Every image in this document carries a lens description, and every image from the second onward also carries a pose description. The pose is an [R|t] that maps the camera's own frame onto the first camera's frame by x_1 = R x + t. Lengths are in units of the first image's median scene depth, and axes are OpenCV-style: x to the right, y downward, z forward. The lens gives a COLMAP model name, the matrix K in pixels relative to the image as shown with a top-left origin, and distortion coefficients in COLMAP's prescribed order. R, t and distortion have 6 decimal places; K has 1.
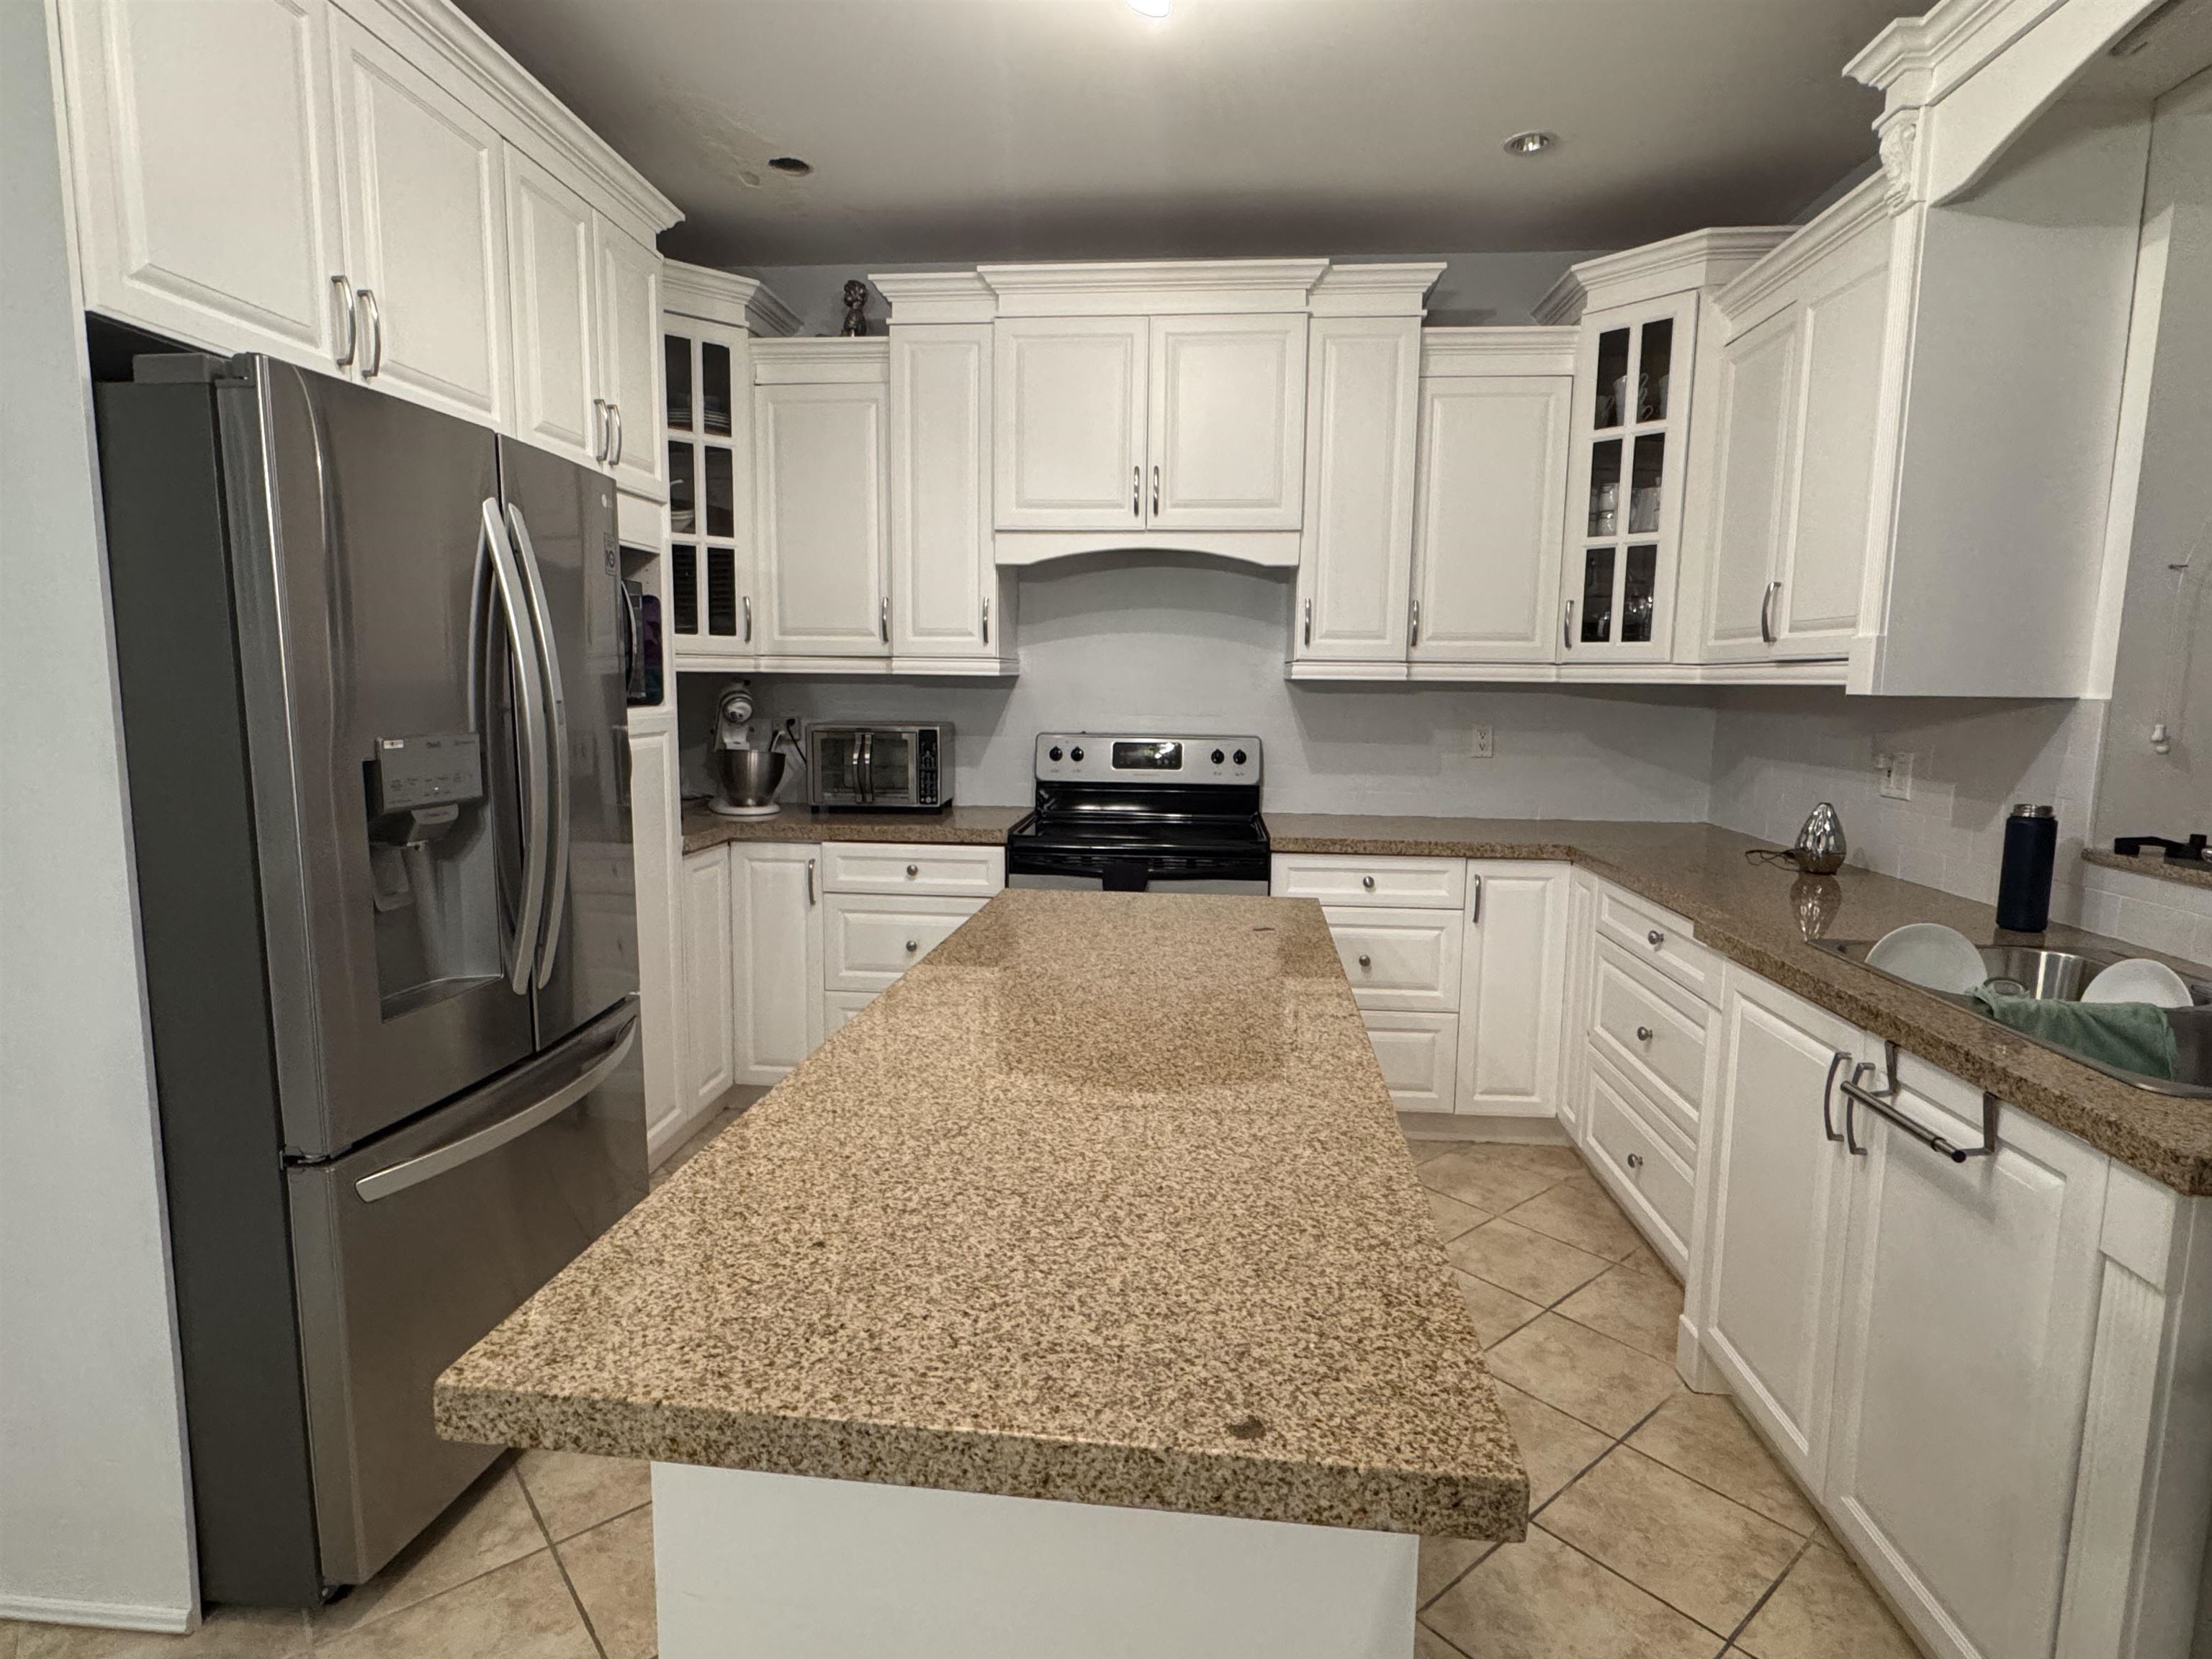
lens RADIAL K [[1151.4, 0, 1101.9], [0, 1151.4, 826.2], [0, 0, 1]] dist [-0.000669, -0.001258]
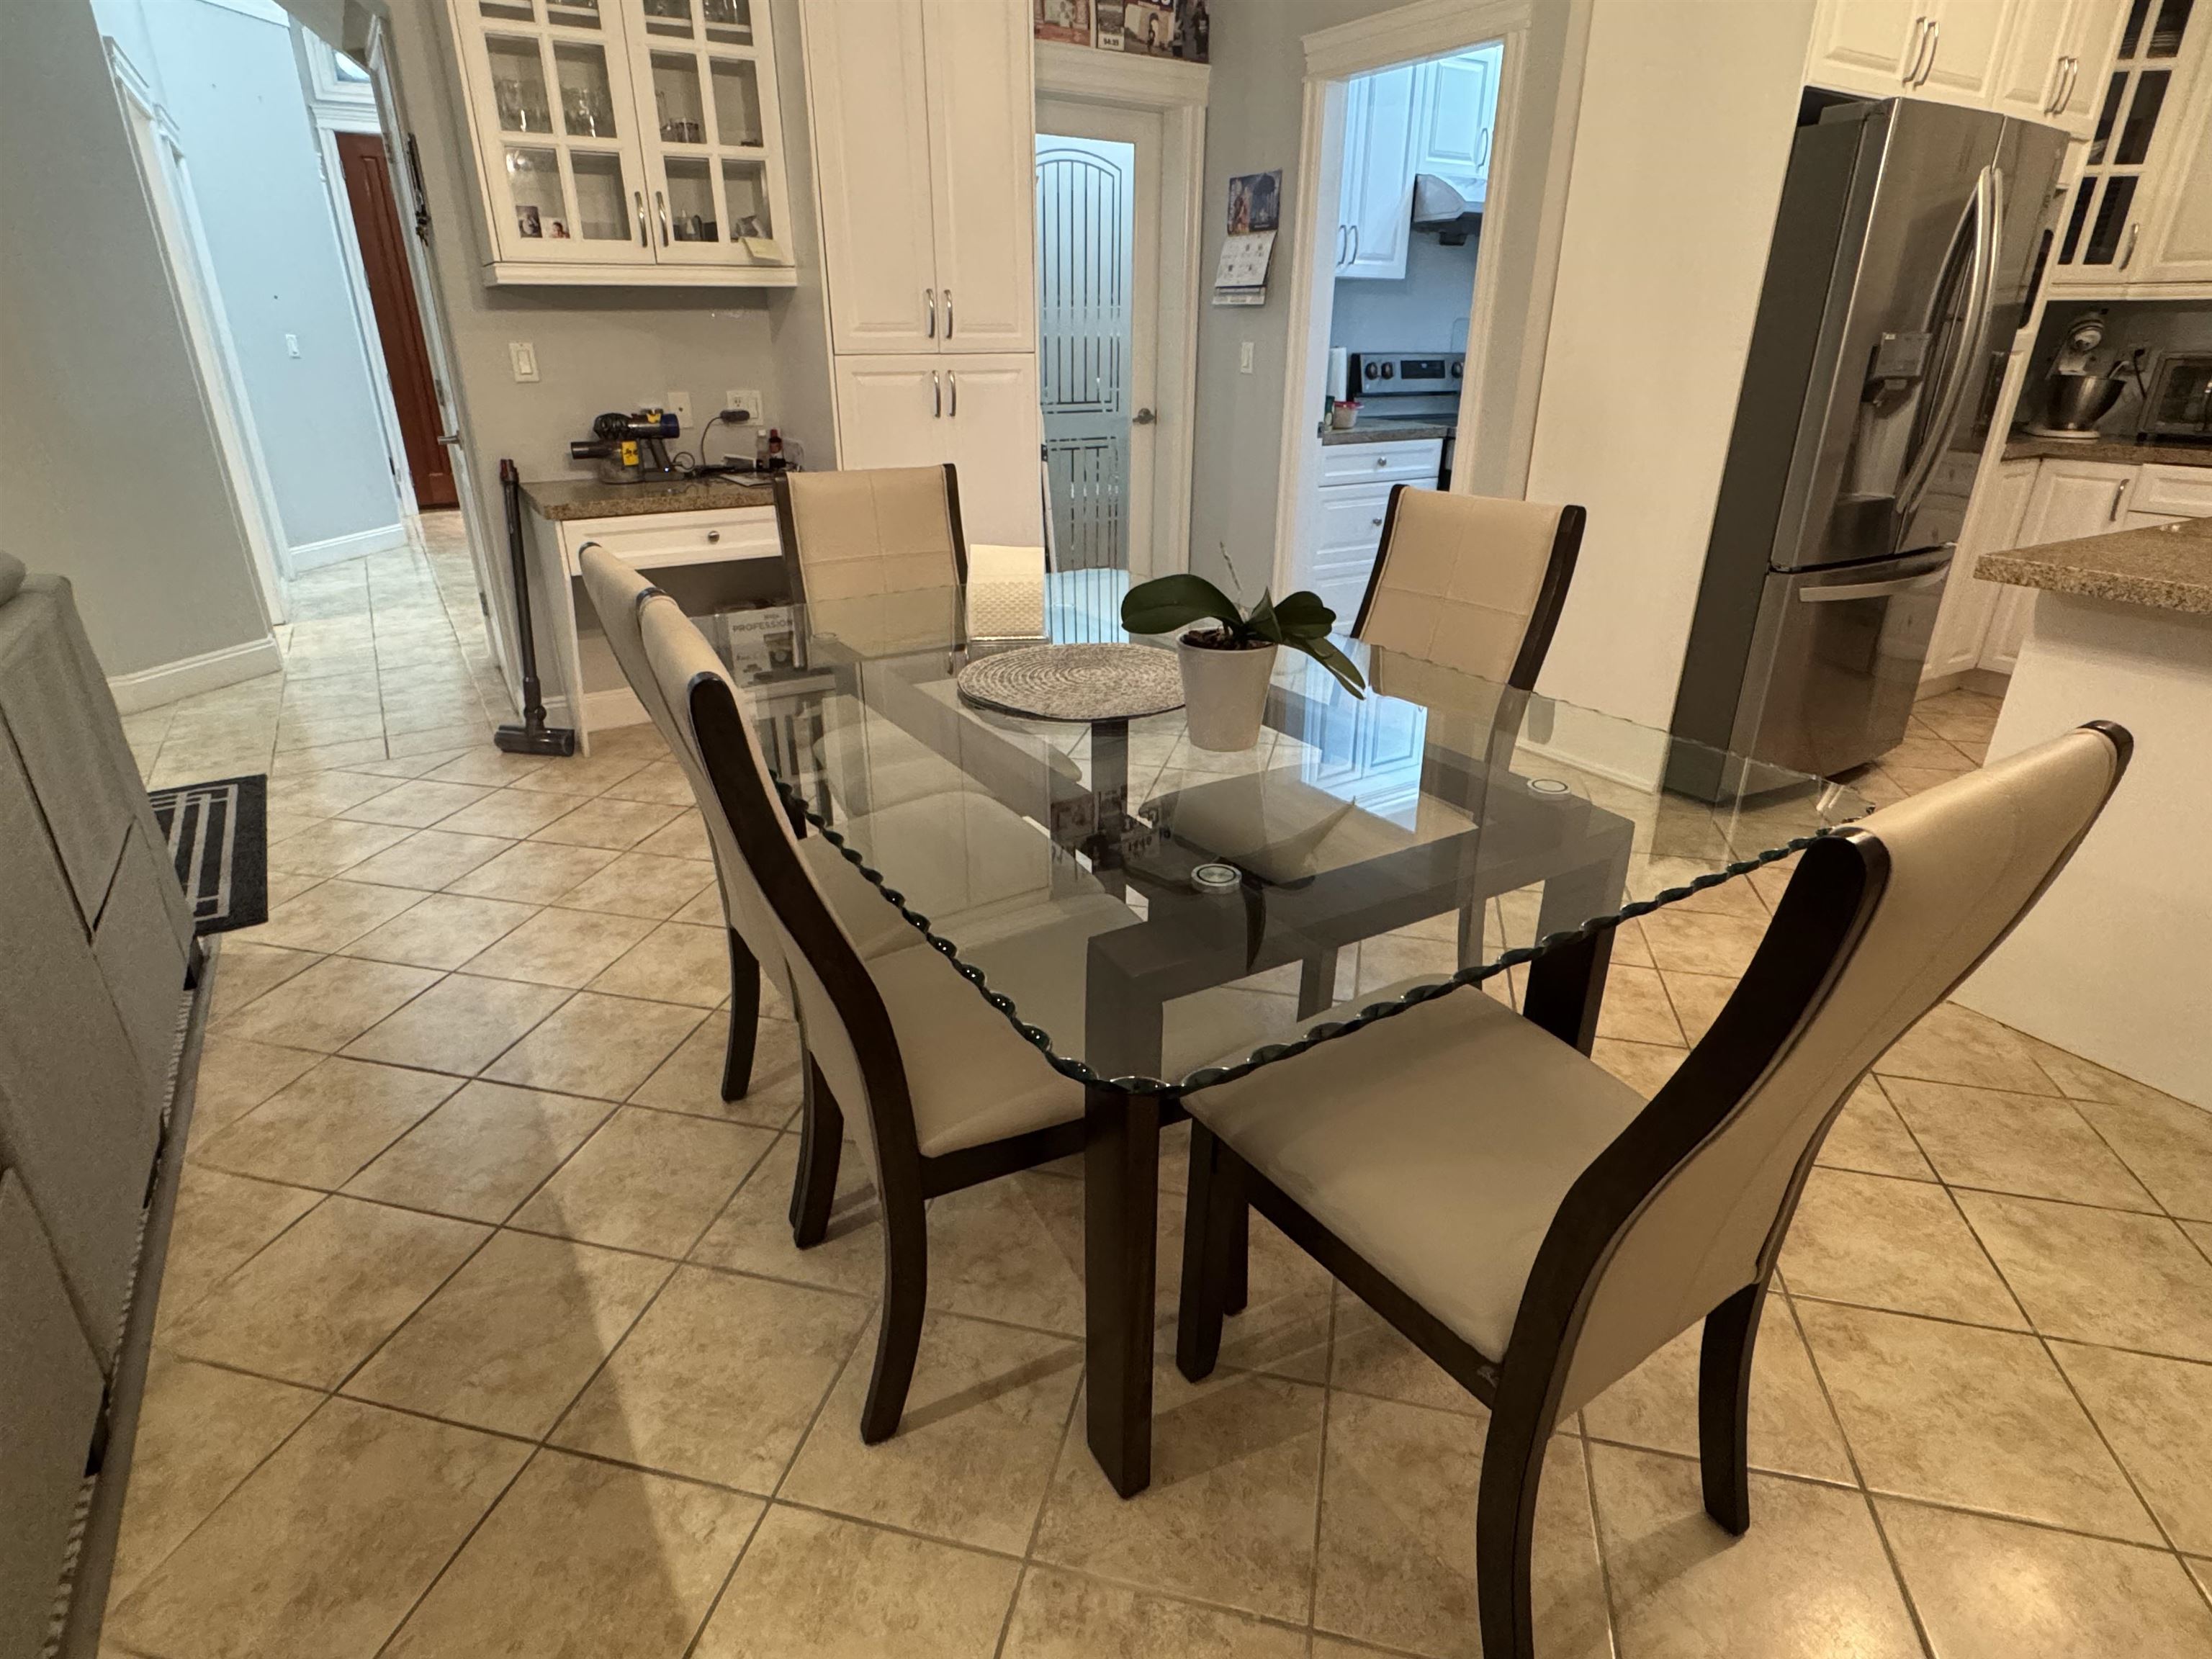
lens RADIAL K [[1151.4, 0, 1101.6], [0, 1151.4, 817.5], [0, 0, 1]] dist [-0.000669, -0.001258]
pose [[0.598719, 0.303928, -0.741055, 0.078196], [-0.096923, 0.945903, 0.309635, 0.089282], [0.795073, -0.113559, 0.595788, -0.485711]]
